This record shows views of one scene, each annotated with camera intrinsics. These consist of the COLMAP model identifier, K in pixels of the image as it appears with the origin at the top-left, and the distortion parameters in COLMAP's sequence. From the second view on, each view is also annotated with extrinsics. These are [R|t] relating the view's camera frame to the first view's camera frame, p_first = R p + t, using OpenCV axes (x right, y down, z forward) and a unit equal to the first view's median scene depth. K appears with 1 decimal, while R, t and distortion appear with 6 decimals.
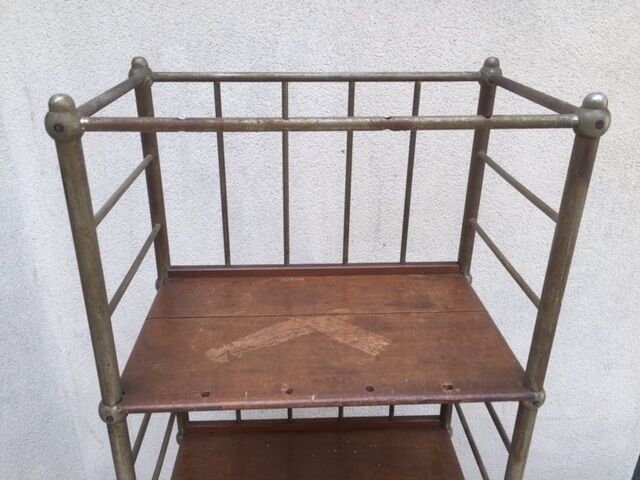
lens RADIAL K [[553.1, 0, 320.0], [0, 553.1, 240.0], [0, 0, 1]] dist [0.082401, -0.117870]
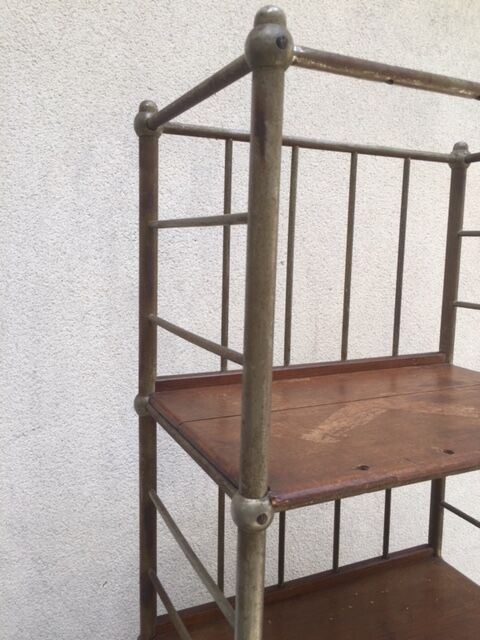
lens RADIAL K [[553.1, 0, 242.3], [0, 553.1, 320.8], [0, 0, 1]] dist [0.082401, -0.117870]
pose [[0.924353, -0.046754, 0.378664, -0.440735], [0.148239, 0.958501, -0.243519, 0.176015], [-0.351564, 0.281230, 0.892923, 0.251671]]
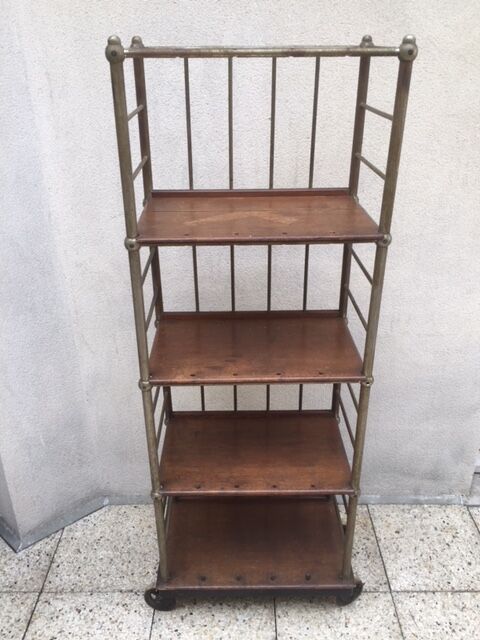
lens RADIAL K [[553.1, 0, 242.3], [0, 553.1, 320.8], [0, 0, 1]] dist [0.082401, -0.117870]
pose [[0.999793, -0.005446, -0.019582, -0.003903], [0.006207, 0.999220, 0.039008, 0.336903], [0.019354, -0.039122, 0.999047, -0.484136]]
